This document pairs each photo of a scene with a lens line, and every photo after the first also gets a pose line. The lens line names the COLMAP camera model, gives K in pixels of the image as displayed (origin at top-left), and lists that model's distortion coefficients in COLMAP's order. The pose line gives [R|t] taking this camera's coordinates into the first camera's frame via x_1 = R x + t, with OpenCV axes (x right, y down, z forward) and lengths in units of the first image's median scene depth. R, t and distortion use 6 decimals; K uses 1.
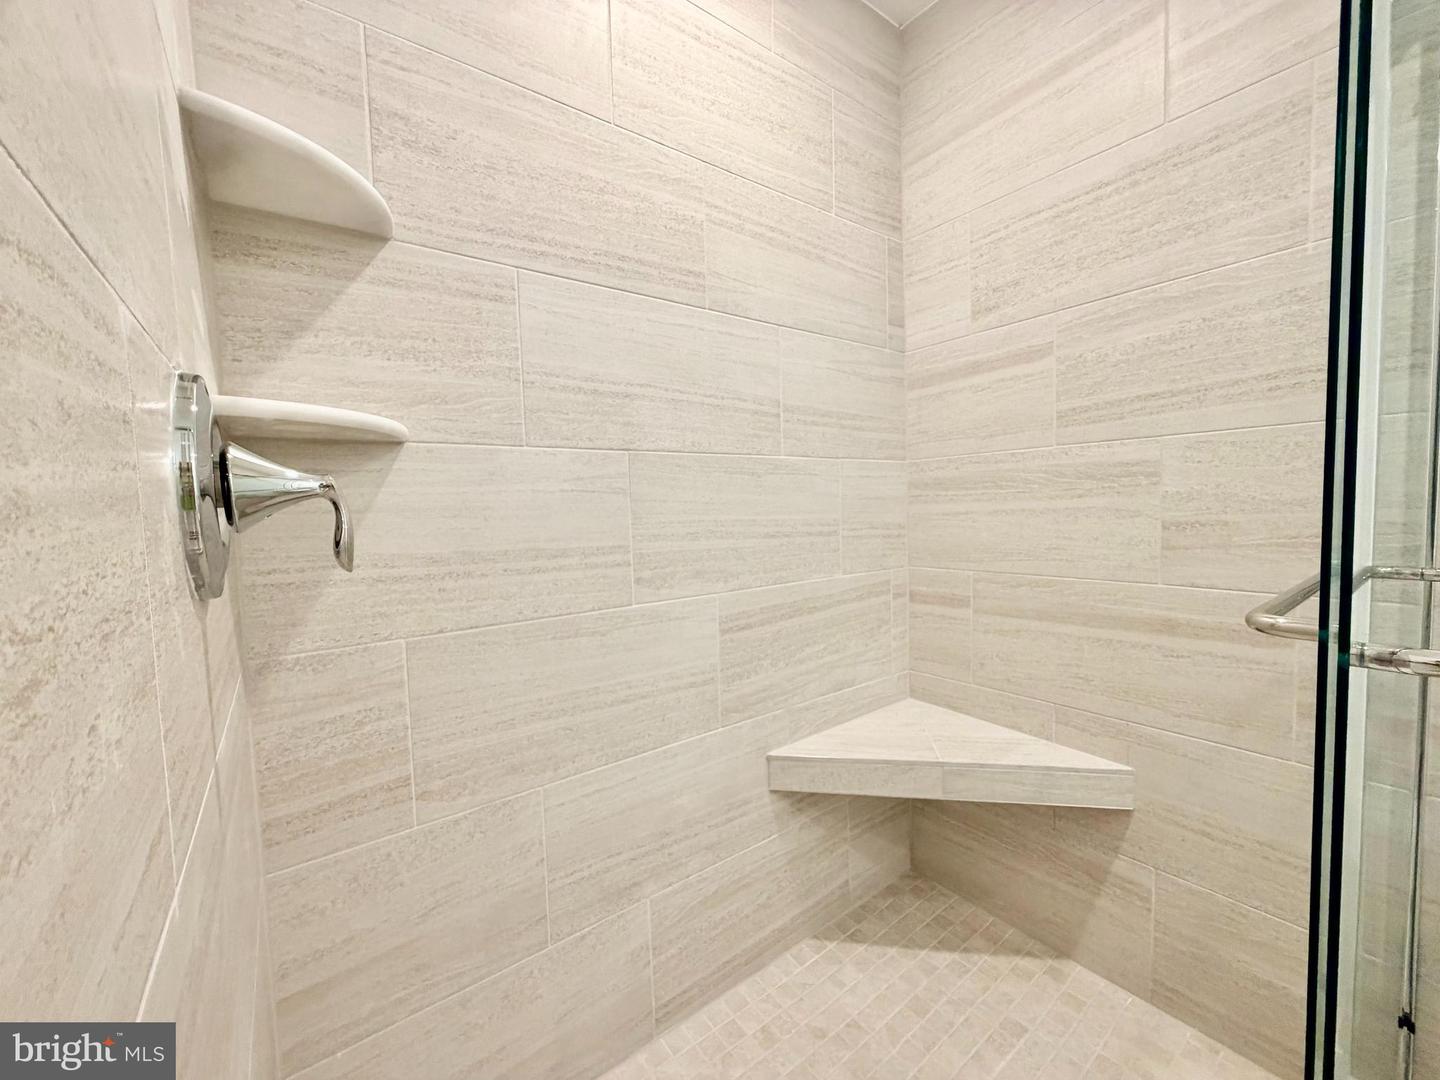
lens RADIAL K [[577.4, 0, 720.0], [0, 577.4, 540.0], [0, 0, 1]] dist [0.000102, -0.000310]
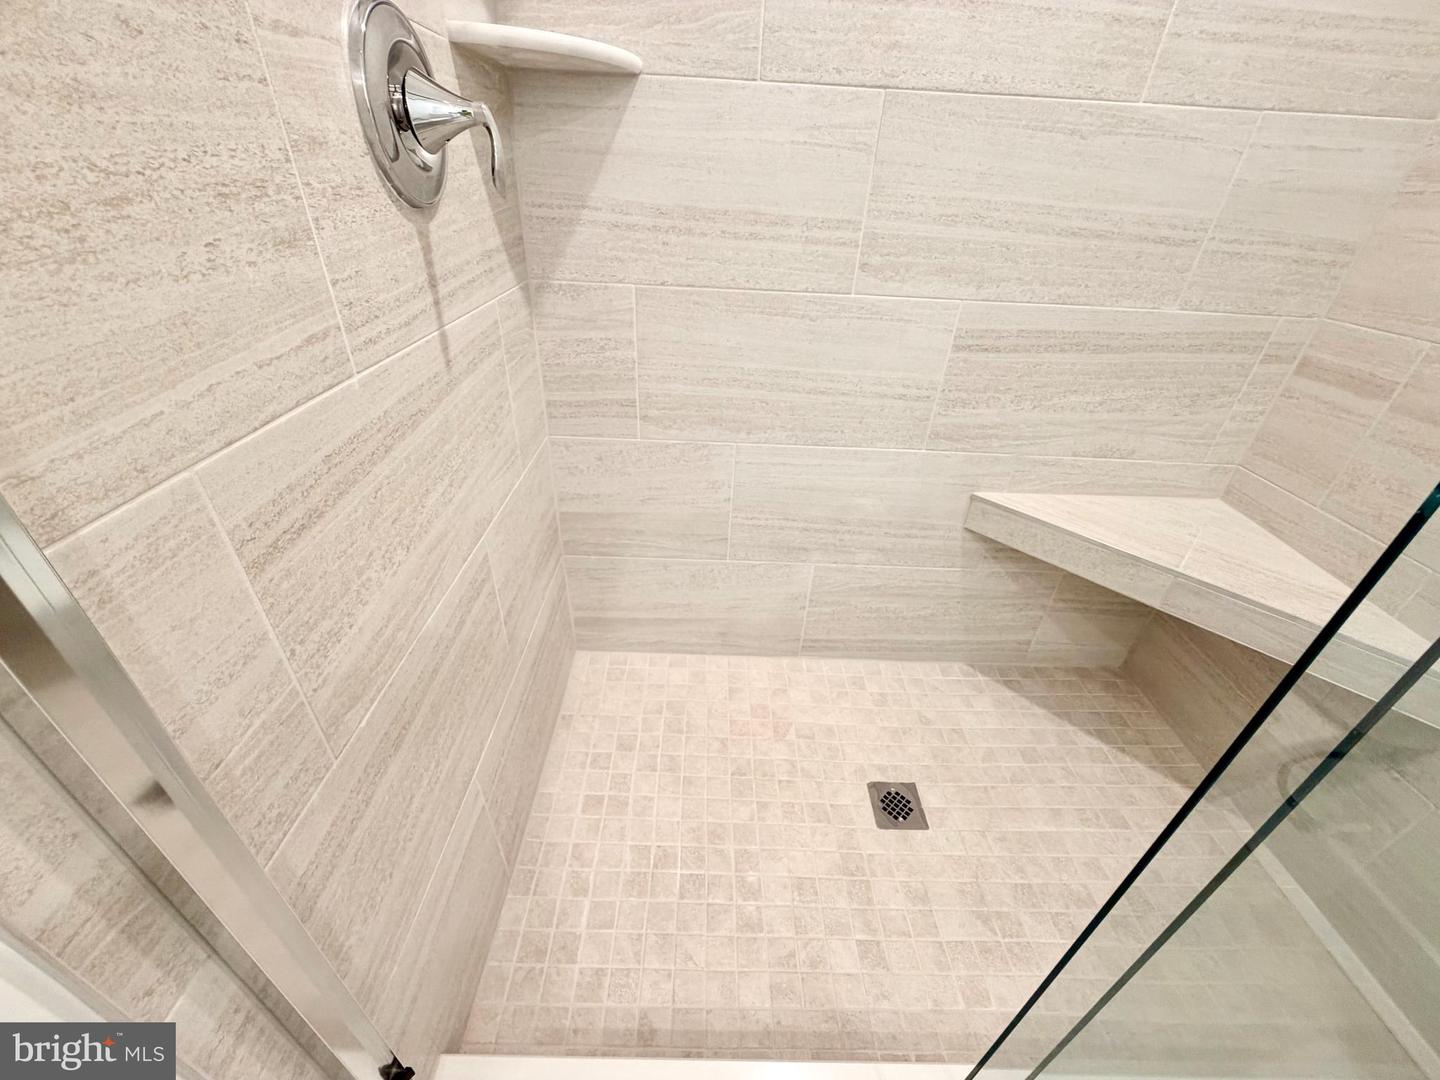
lens RADIAL K [[577.4, 0, 720.0], [0, 577.4, 540.0], [0, 0, 1]] dist [0.000102, -0.000310]
pose [[0.797209, 0.374494, -0.473510, 0.241701], [-0.103674, 0.857616, 0.503732, 0.004162], [0.594735, -0.352489, 0.722525, 0.046268]]
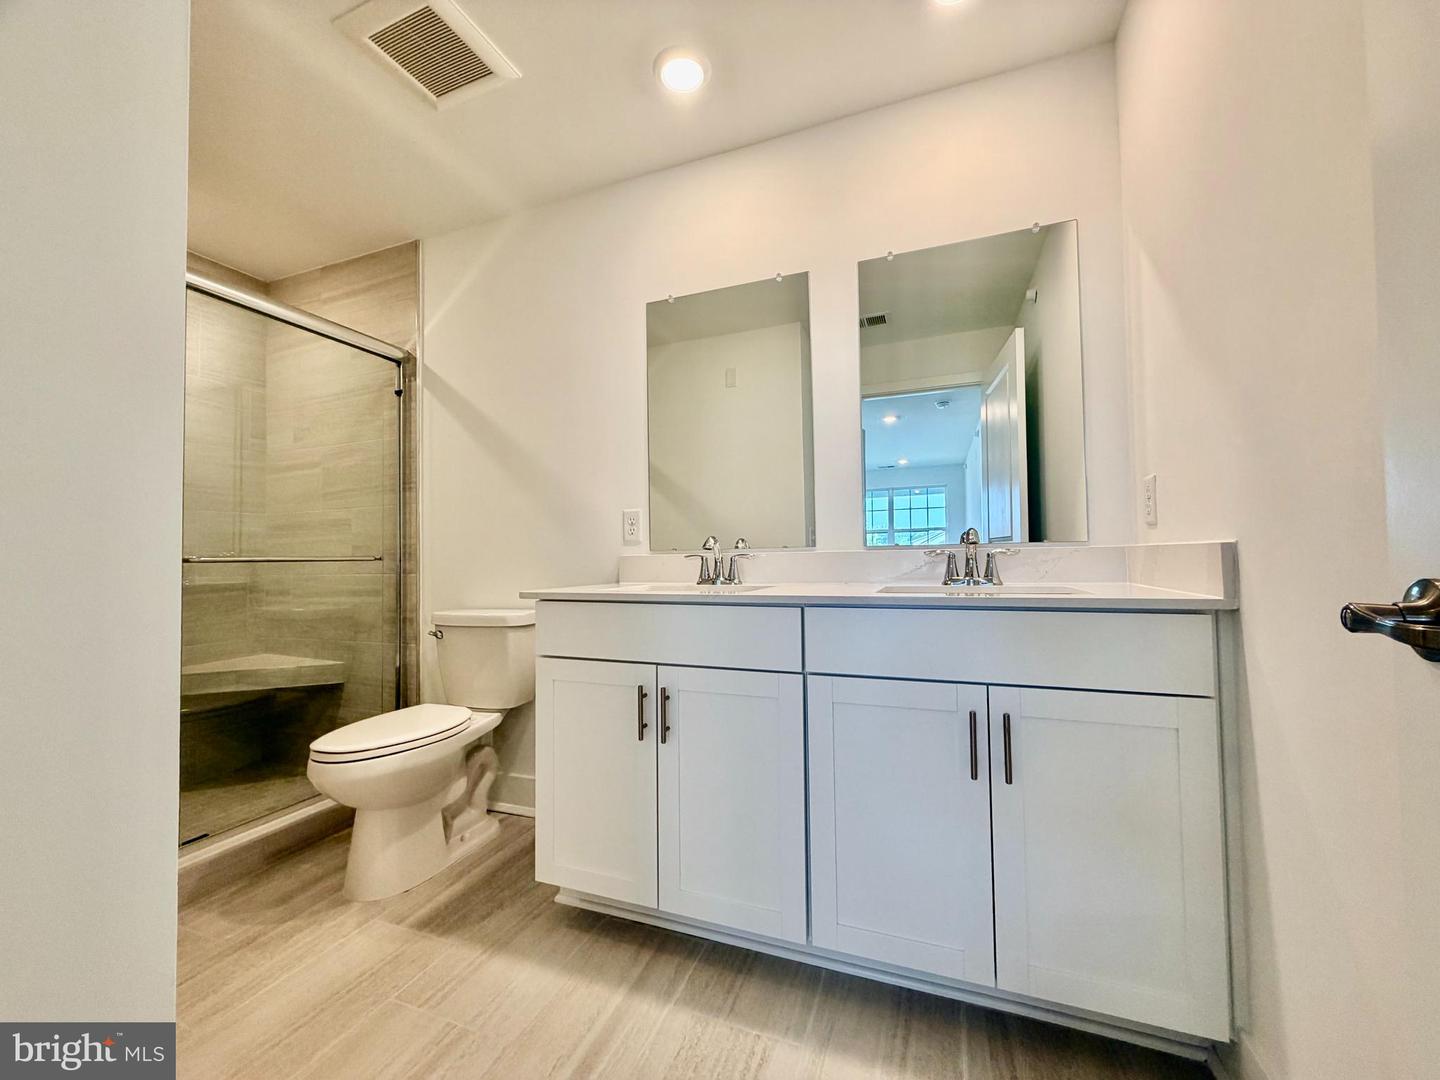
lens RADIAL K [[577.4, 0, 720.0], [0, 577.4, 540.0], [0, 0, 1]] dist [0.000102, -0.000310]
pose [[0.852681, 0.033795, 0.521337, 0.753817], [0.022270, 0.994647, -0.100901, 0.188942], [-0.521956, 0.097647, 0.847365, -1.525298]]
